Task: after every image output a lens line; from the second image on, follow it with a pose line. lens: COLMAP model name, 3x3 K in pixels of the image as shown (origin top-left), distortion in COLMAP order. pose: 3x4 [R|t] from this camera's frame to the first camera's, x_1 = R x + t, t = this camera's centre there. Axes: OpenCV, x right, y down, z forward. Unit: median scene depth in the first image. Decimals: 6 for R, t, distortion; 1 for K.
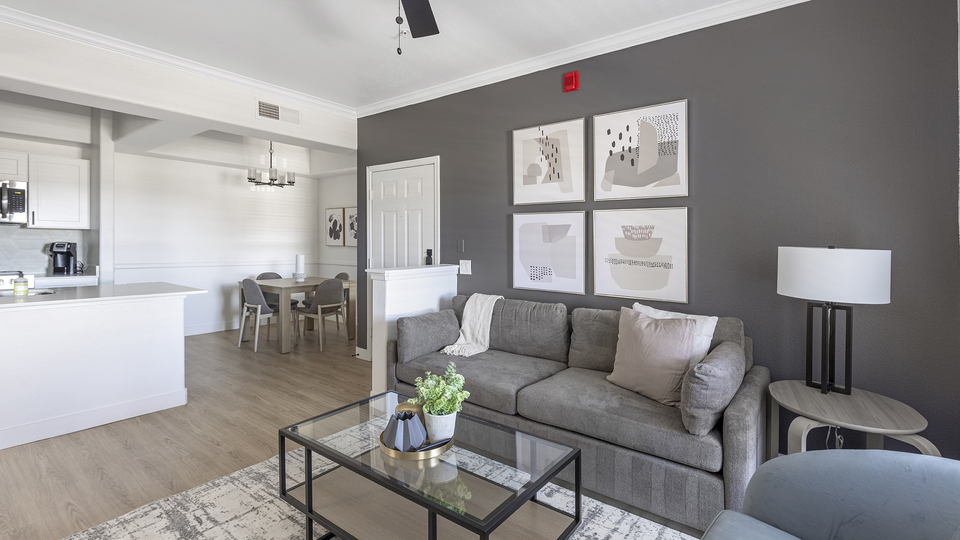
lens RADIAL K [[442.3, 0, 475.3], [0, 442.3, 248.2], [0, 0, 1]] dist [-0.001101, -0.000223]
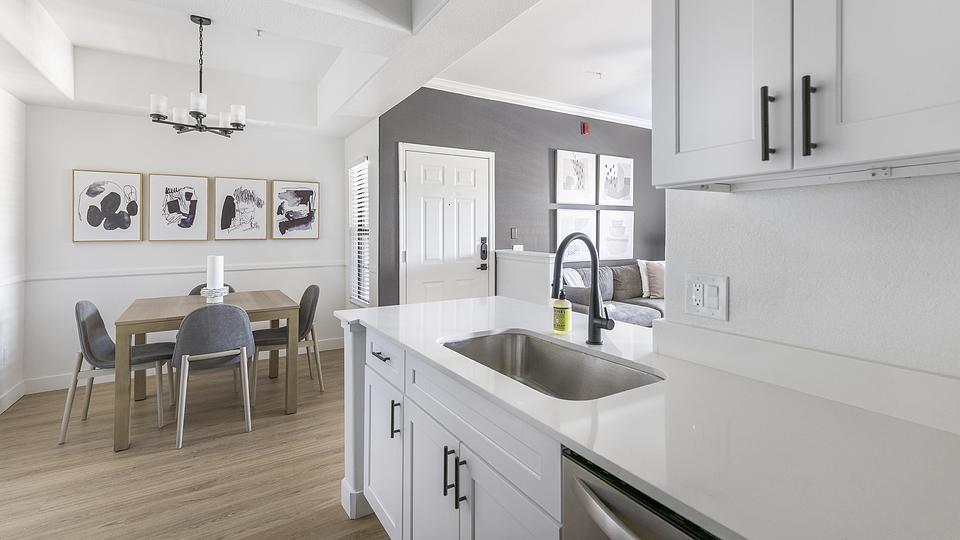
lens RADIAL K [[442.3, 0, 475.3], [0, 442.3, 248.2], [0, 0, 1]] dist [-0.001101, -0.000223]
pose [[0.344666, -0.048403, 0.937477, -1.431499], [0.019861, 0.998822, 0.044268, -0.024043], [-0.938515, 0.003361, 0.345222, 0.824698]]
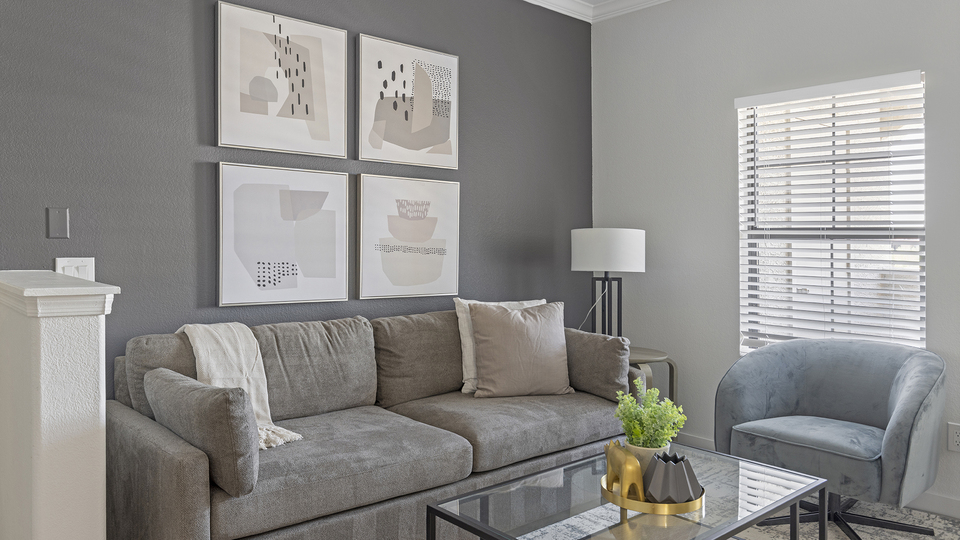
lens RADIAL K [[712.3, 0, 480.8], [0, 712.3, 246.8], [0, 0, 1]] dist [0.004859, 0.000740]
pose [[0.180706, -0.013032, 0.983451, -0.734886], [0.005842, 0.999909, 0.012177, 0.012960], [-0.983520, 0.003545, 0.180766, 0.595875]]
